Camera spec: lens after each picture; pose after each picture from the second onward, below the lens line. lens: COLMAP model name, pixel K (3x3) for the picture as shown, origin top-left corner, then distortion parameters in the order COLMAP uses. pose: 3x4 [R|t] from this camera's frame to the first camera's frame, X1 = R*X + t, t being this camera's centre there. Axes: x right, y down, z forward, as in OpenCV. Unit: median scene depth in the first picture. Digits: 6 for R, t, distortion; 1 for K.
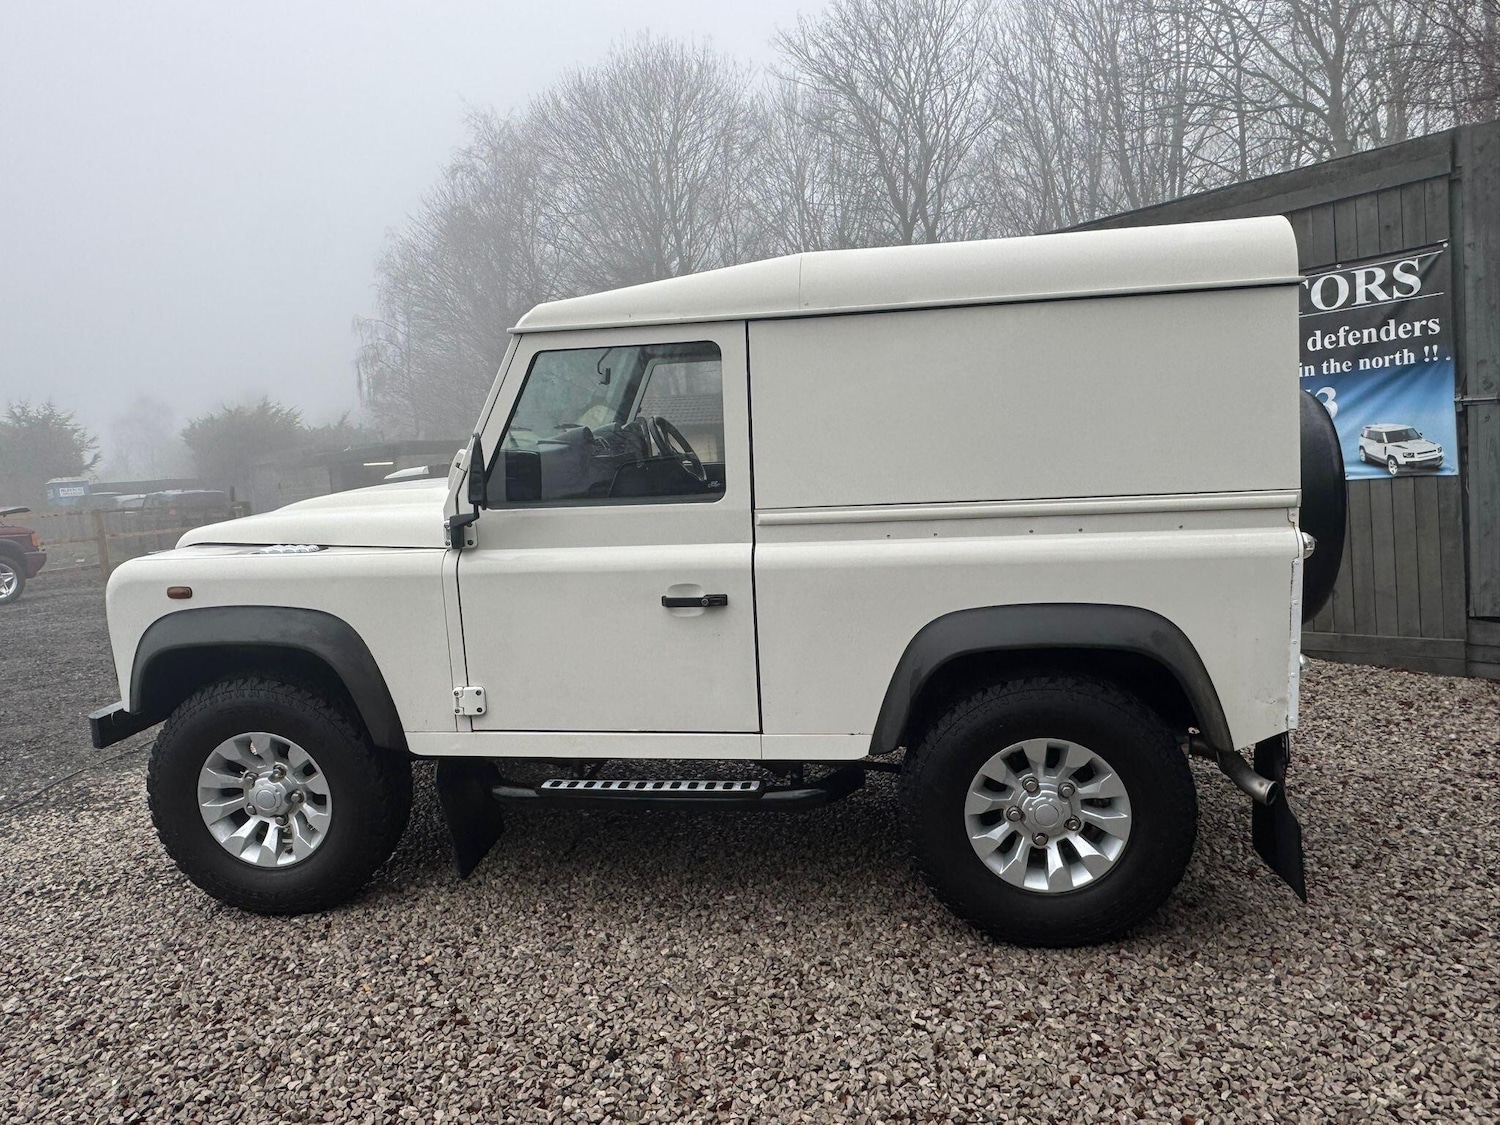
lens RADIAL K [[1020.5, 0, 746.4], [0, 1020.5, 563.4], [0, 0, 1]] dist [-0.007030, 0.004087]
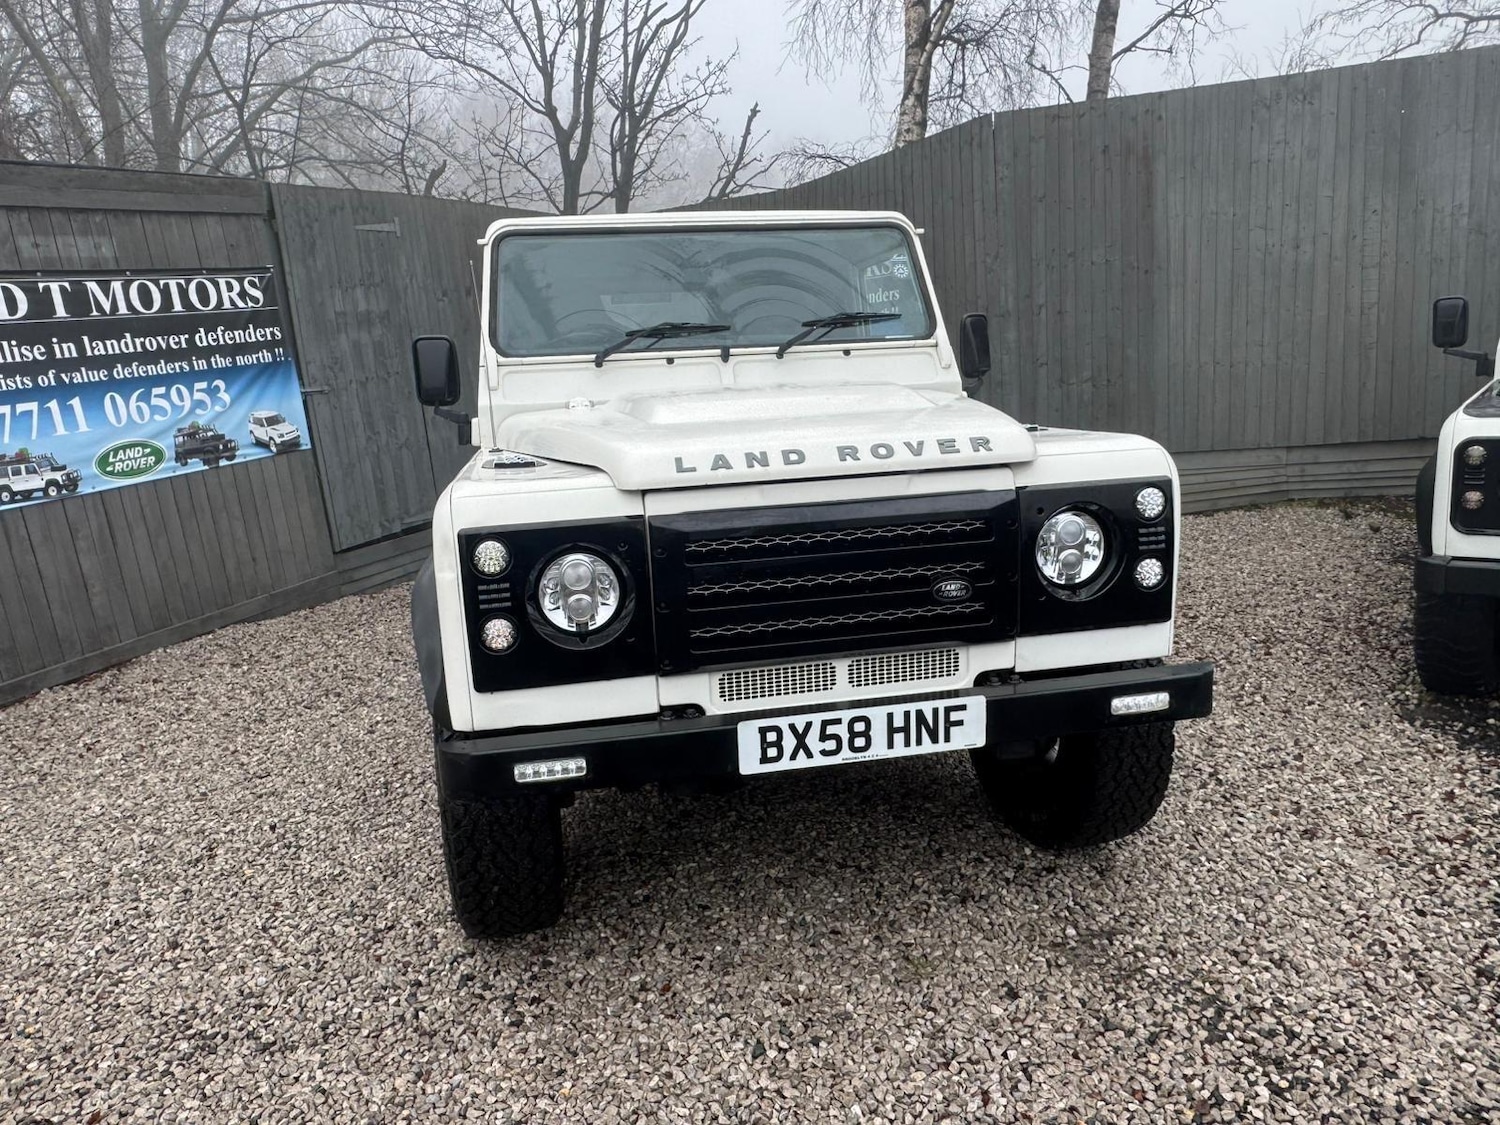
lens RADIAL K [[1020.5, 0, 734.4], [0, 1020.5, 567.5], [0, 0, 1]] dist [-0.007030, 0.004087]
pose [[-0.336952, -0.108720, 0.935224, -1.266590], [0.214953, 0.958194, 0.188835, -0.120976], [-0.916656, 0.264657, -0.299496, 1.610825]]
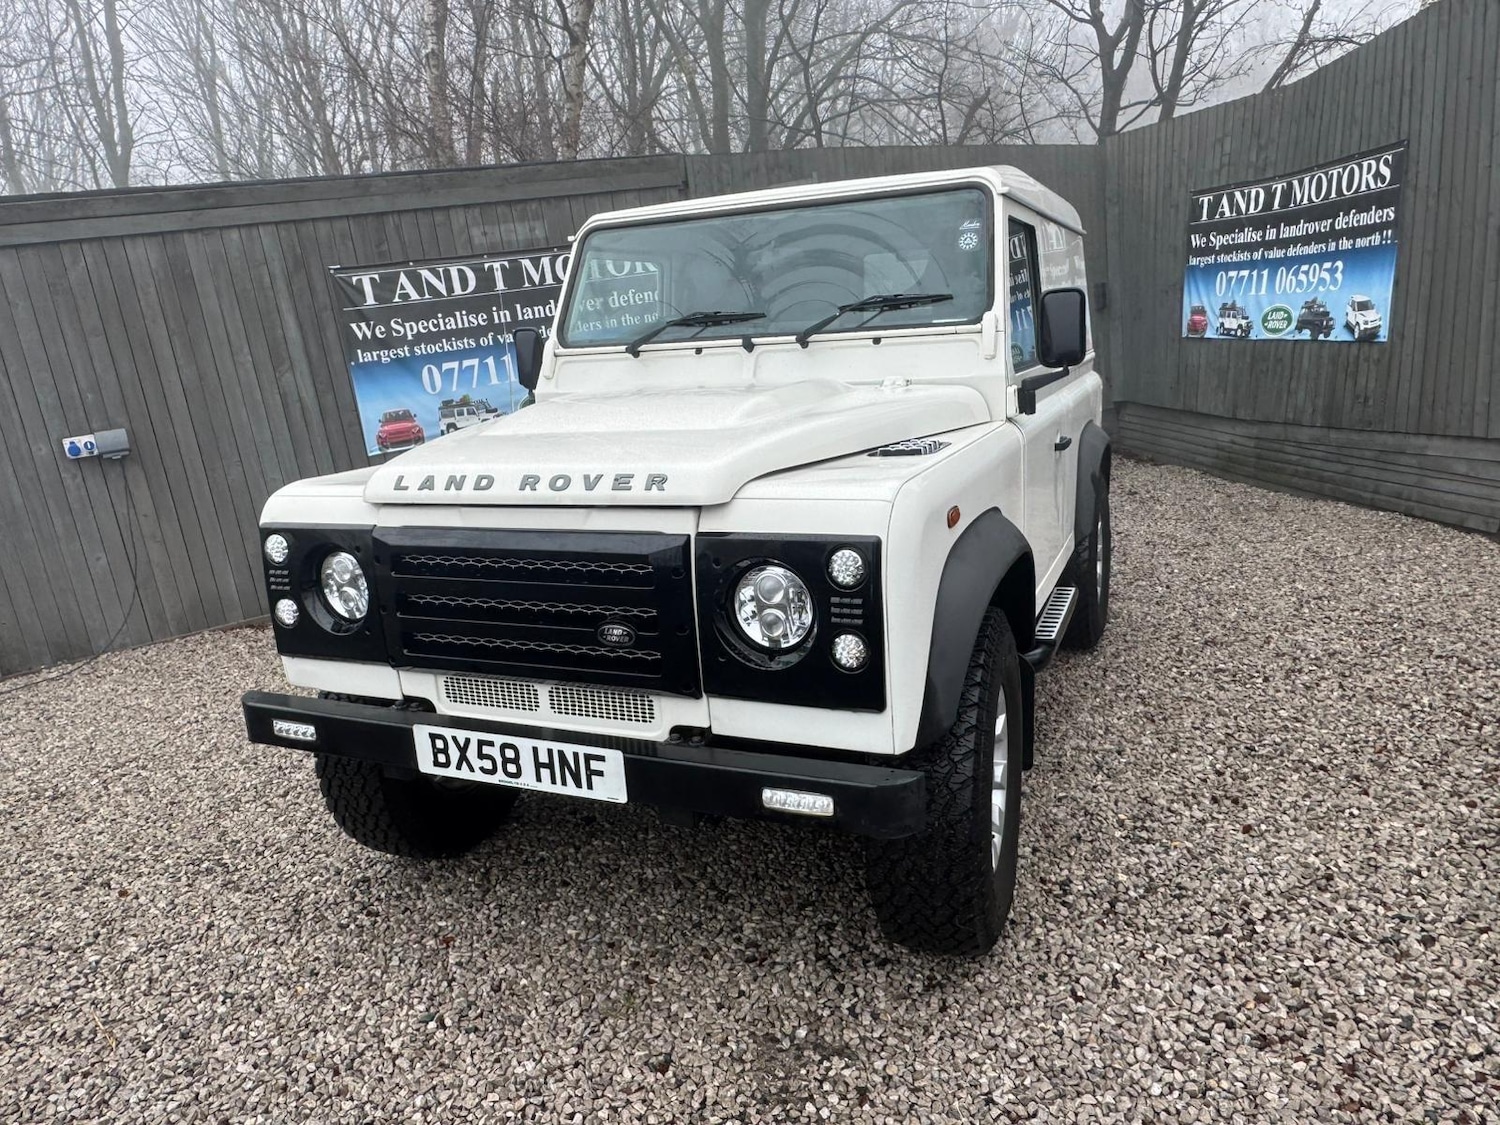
lens RADIAL K [[1020.5, 0, 736.4], [0, 1020.5, 566.6], [0, 0, 1]] dist [-0.007030, 0.004087]
pose [[0.261727, -0.182725, 0.947687, -1.261634], [0.202554, 0.970446, 0.131173, -0.054959], [-0.943648, 0.157627, 0.291004, 0.990014]]
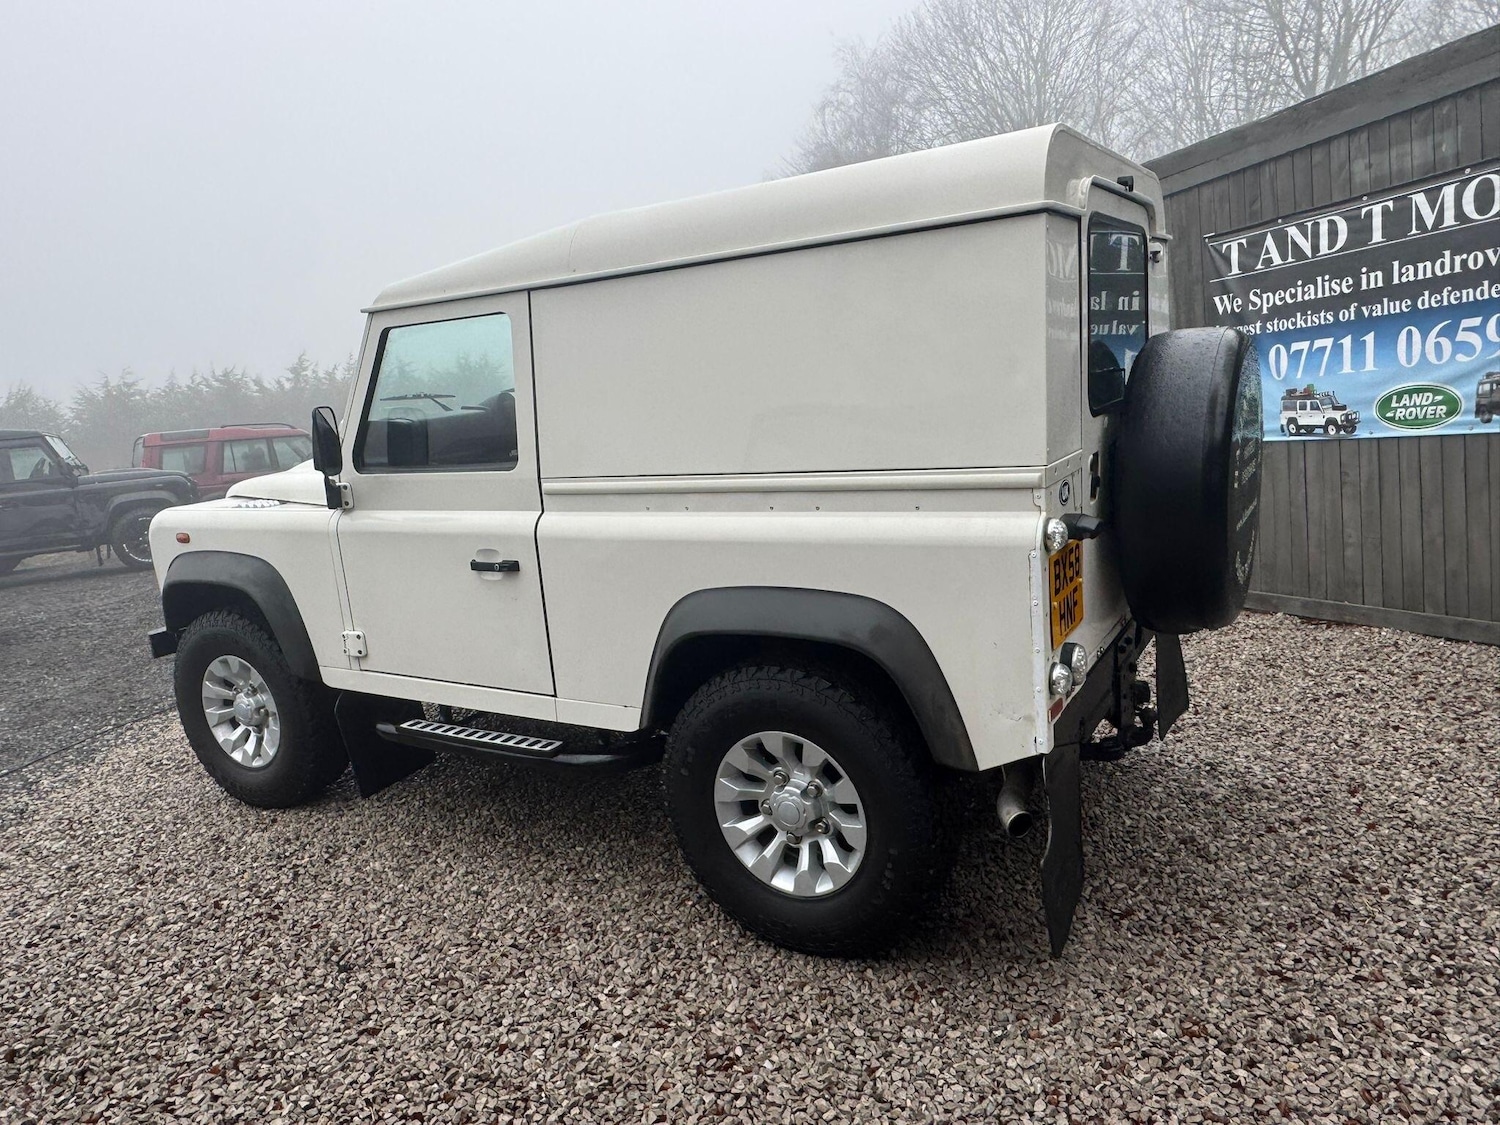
lens RADIAL K [[1020.5, 0, 737.8], [0, 1020.5, 569.0], [0, 0, 1]] dist [-0.007030, 0.004087]
pose [[0.923604, 0.047285, -0.380421, 0.554154], [-0.020491, 0.997034, 0.074179, -0.040524], [0.382800, -0.060717, 0.921834, 0.128036]]
